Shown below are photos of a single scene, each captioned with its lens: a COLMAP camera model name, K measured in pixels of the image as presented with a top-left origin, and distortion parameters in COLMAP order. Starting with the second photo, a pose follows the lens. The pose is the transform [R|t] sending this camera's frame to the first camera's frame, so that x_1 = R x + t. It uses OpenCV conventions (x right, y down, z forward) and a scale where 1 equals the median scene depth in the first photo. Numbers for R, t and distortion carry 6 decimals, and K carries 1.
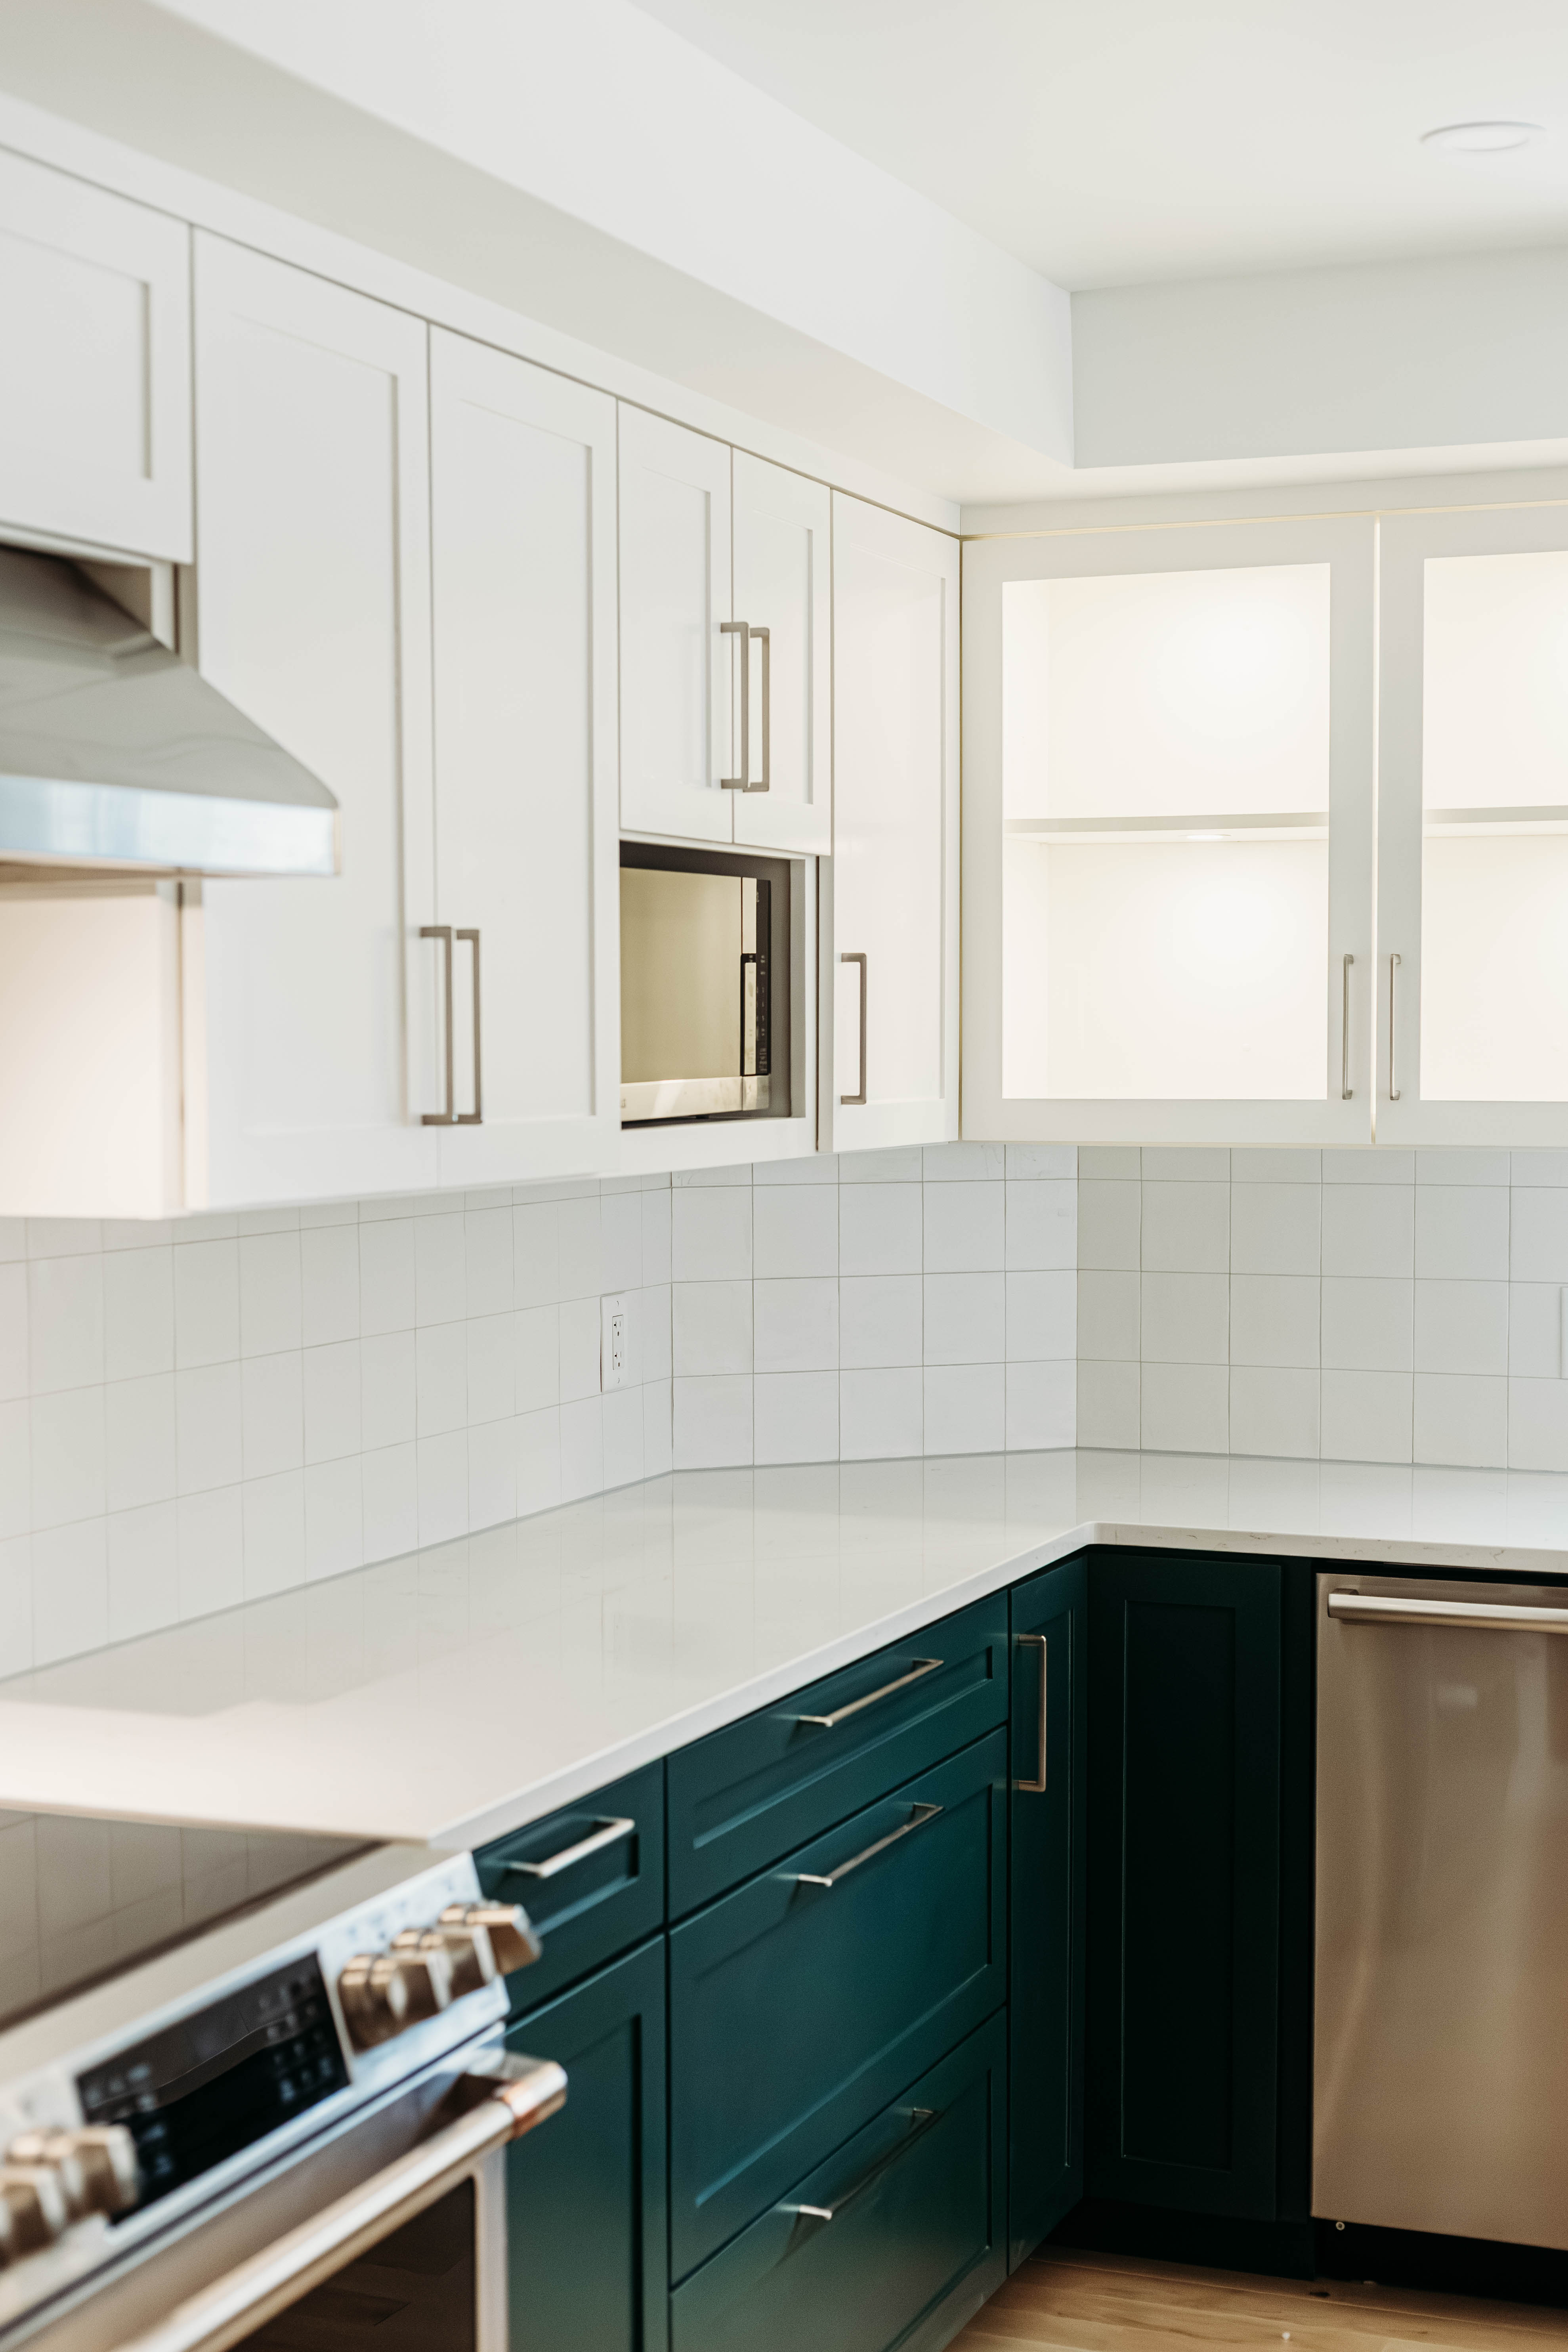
lens RADIAL K [[3411.2, 0, 784.8], [0, 3411.2, 1161.2], [0, 0, 1]] dist [0.019935, -0.003640]
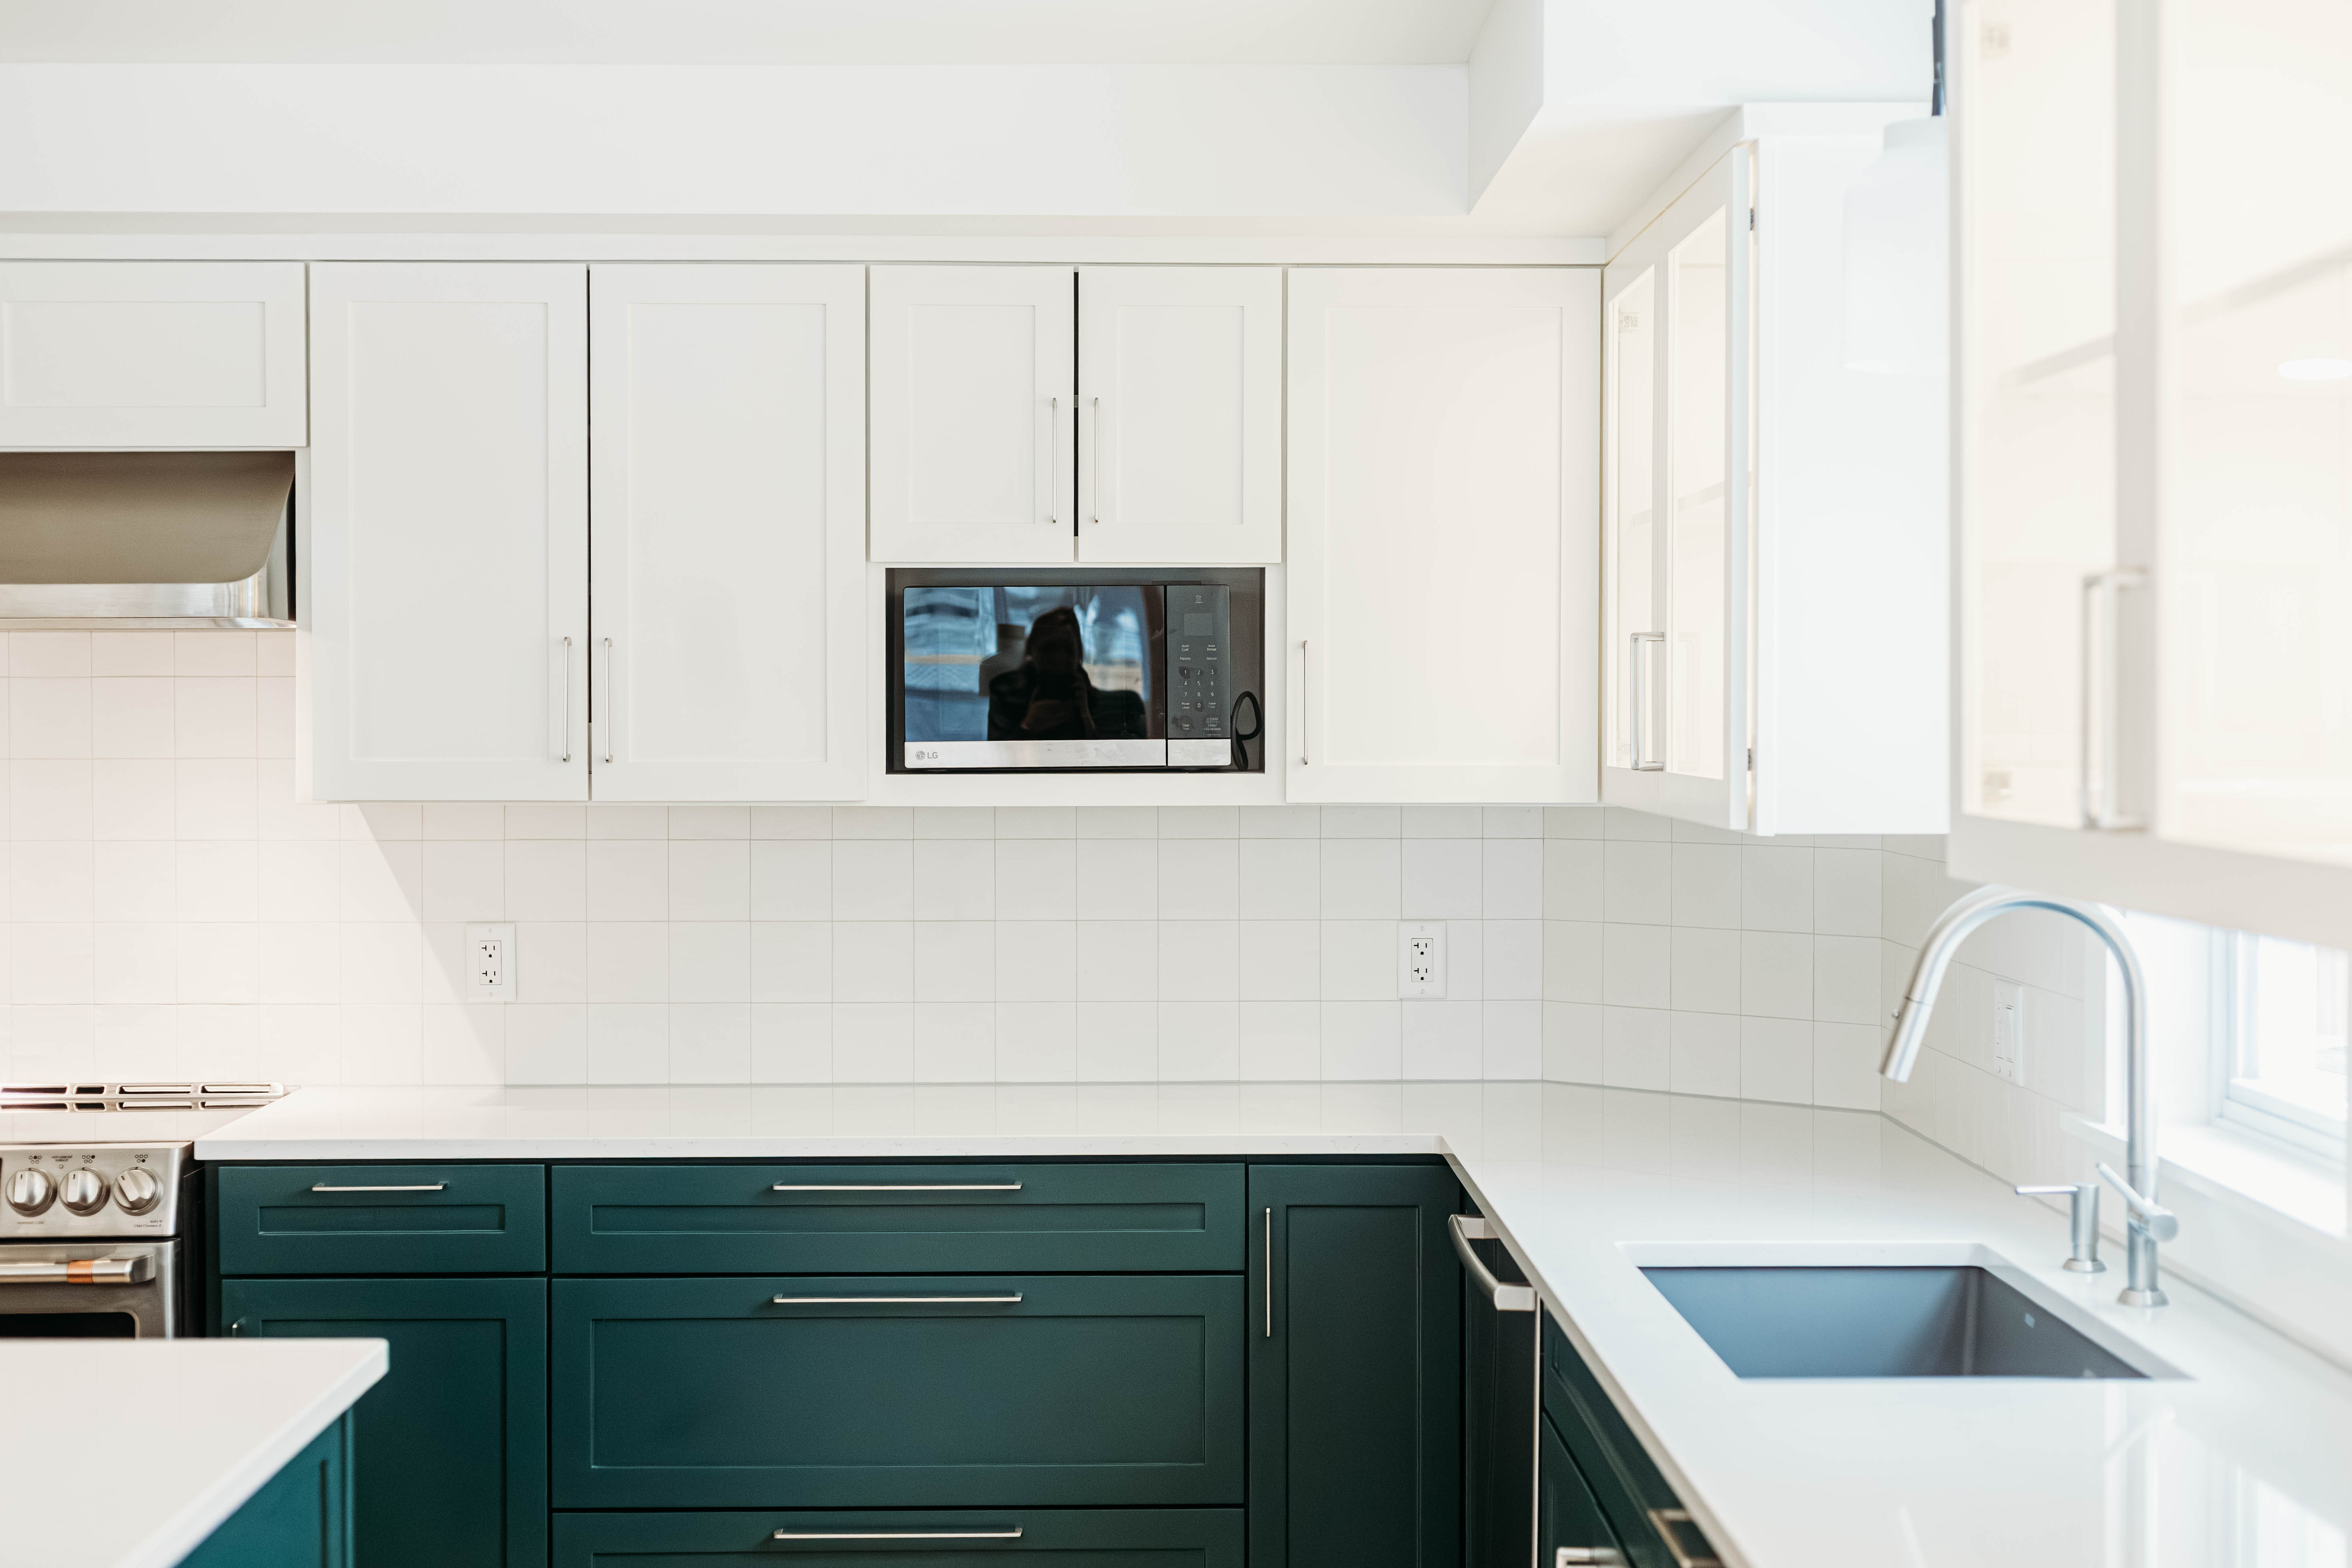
lens RADIAL K [[3471.1, 0, 1186.7], [0, 3471.1, 774.5], [0, 0, 1]] dist [0.010489, -0.002858]
pose [[0.394029, 0.019813, -0.918884, 1.172822], [-0.039270, 0.999218, 0.004705, -0.017323], [0.918258, 0.034231, 0.394499, 0.463152]]
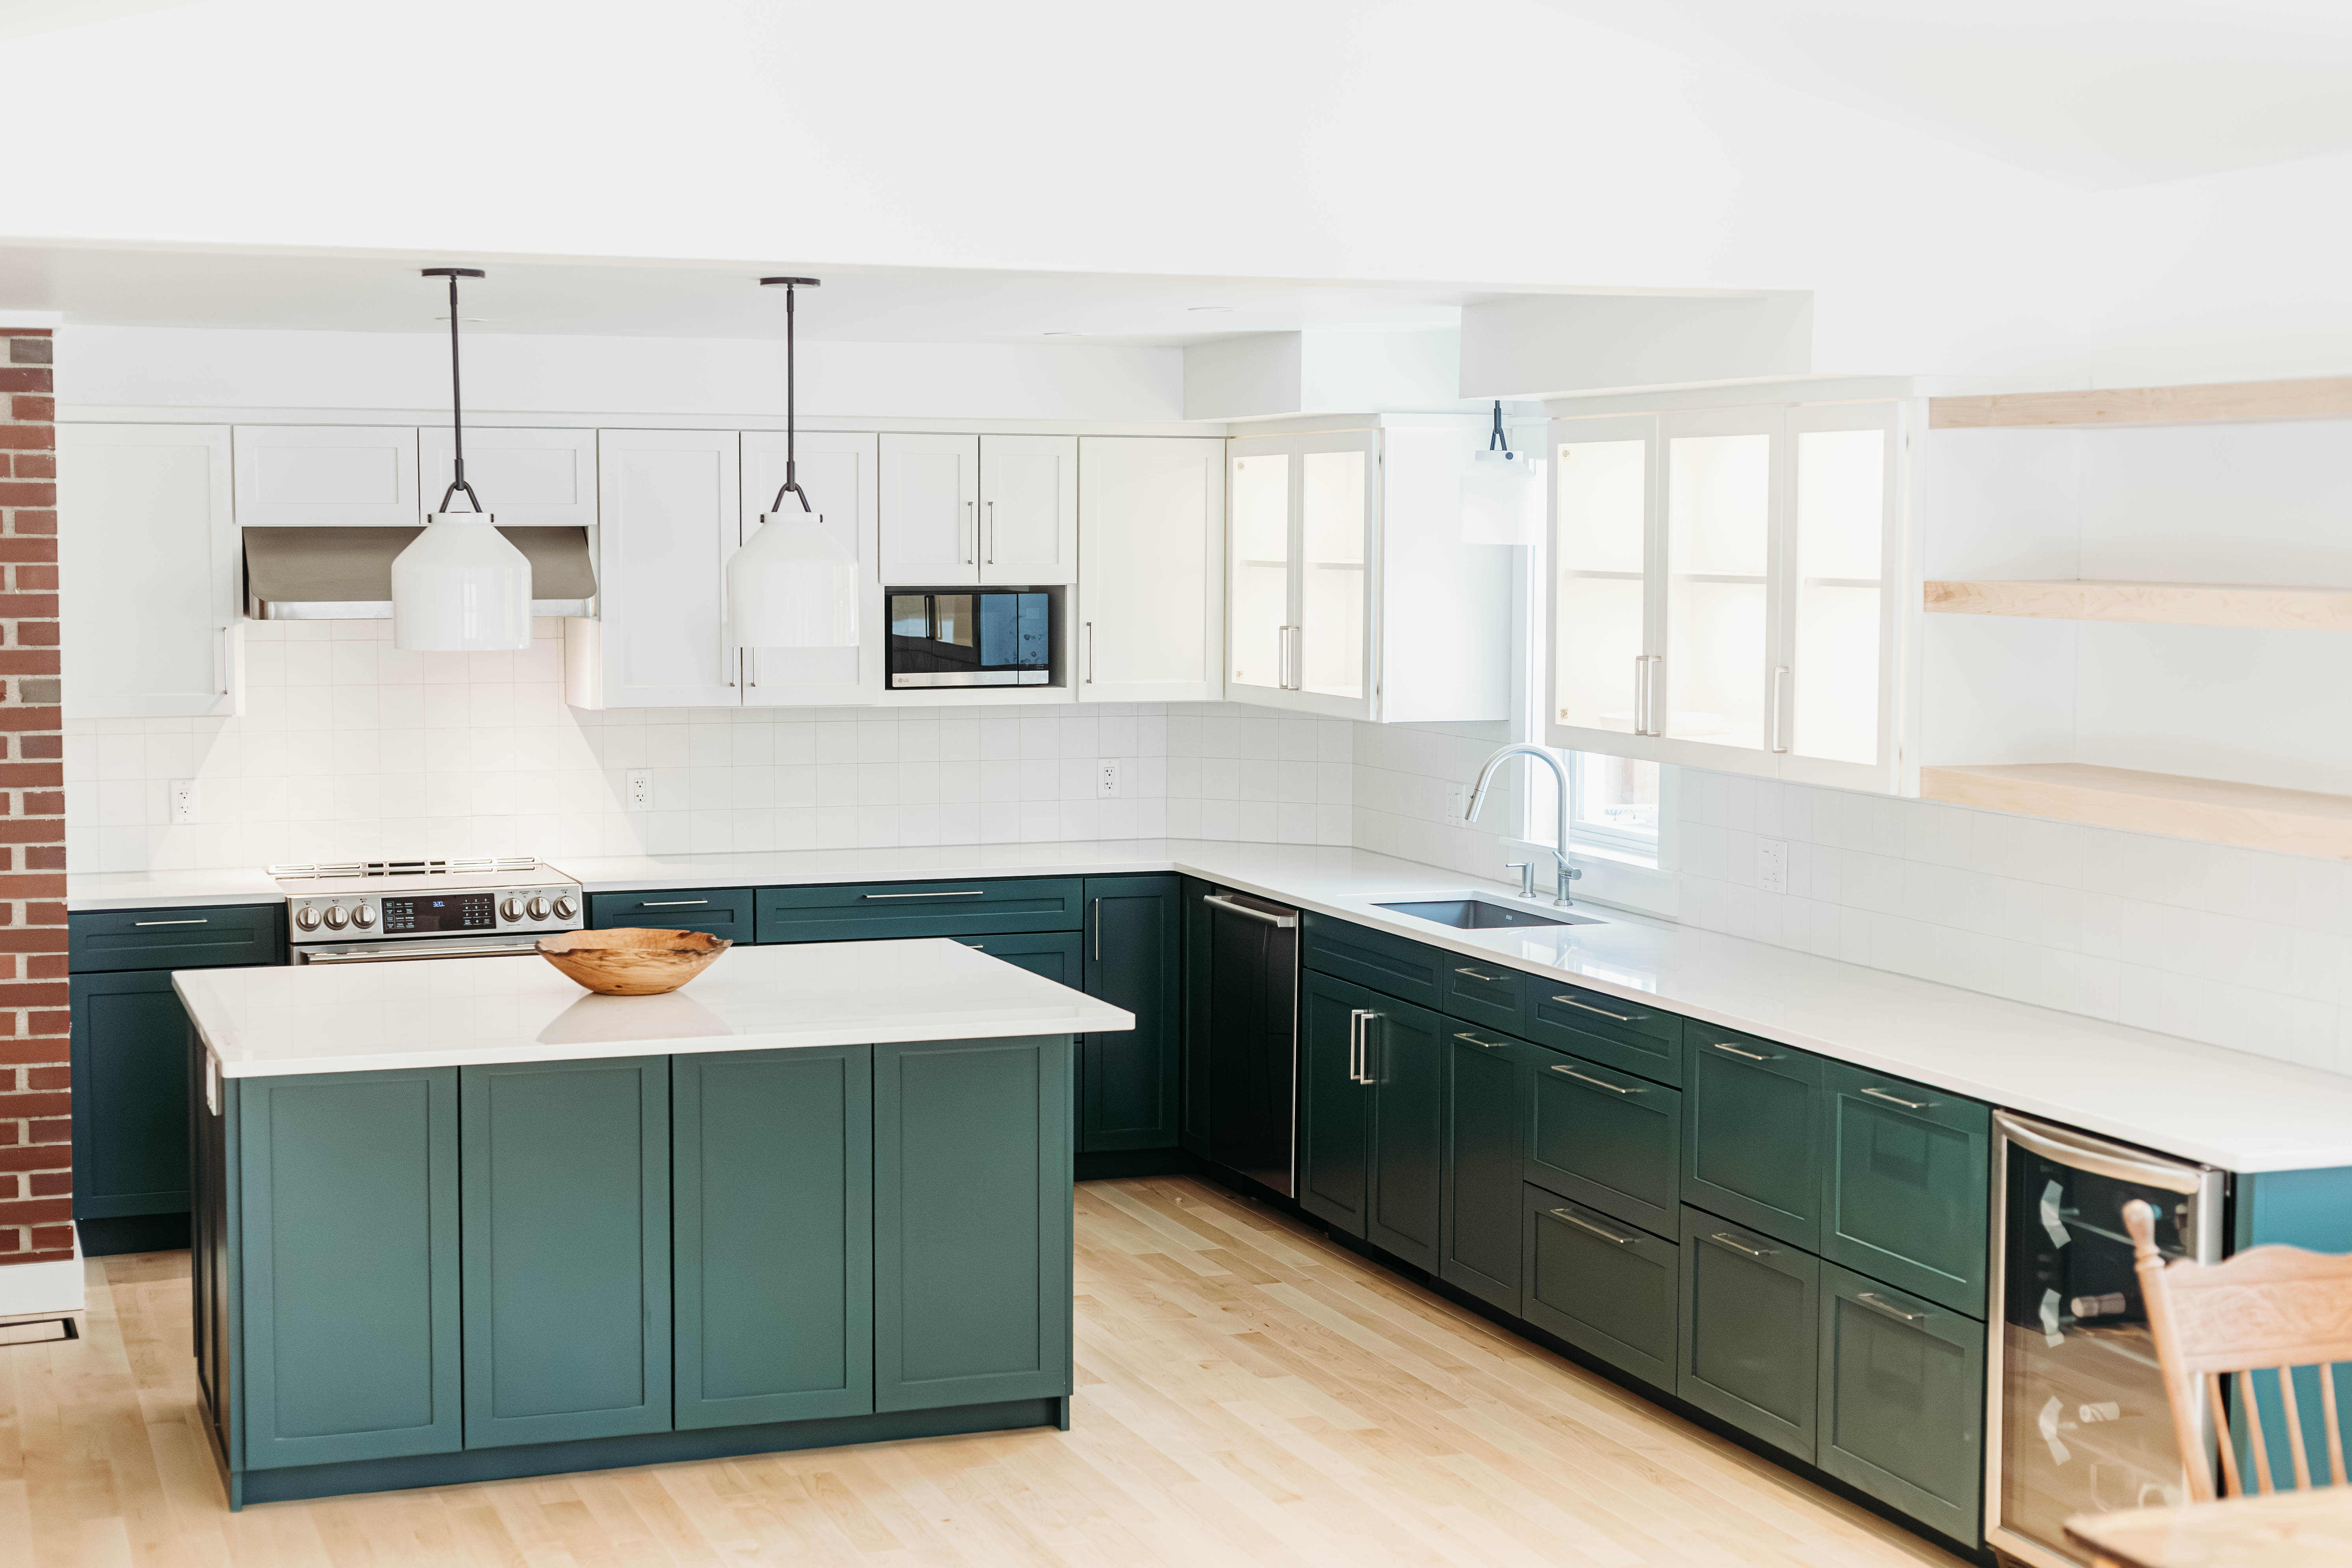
lens RADIAL K [[3395.2, 0, 1170.3], [0, 3395.2, 805.2], [0, 0, 1]] dist [0.016281, 0.051945]
pose [[0.675274, 0.065691, -0.734635, 1.920051], [-0.036106, 0.997776, 0.056033, -0.069848], [0.736682, -0.011313, 0.676144, -0.656967]]
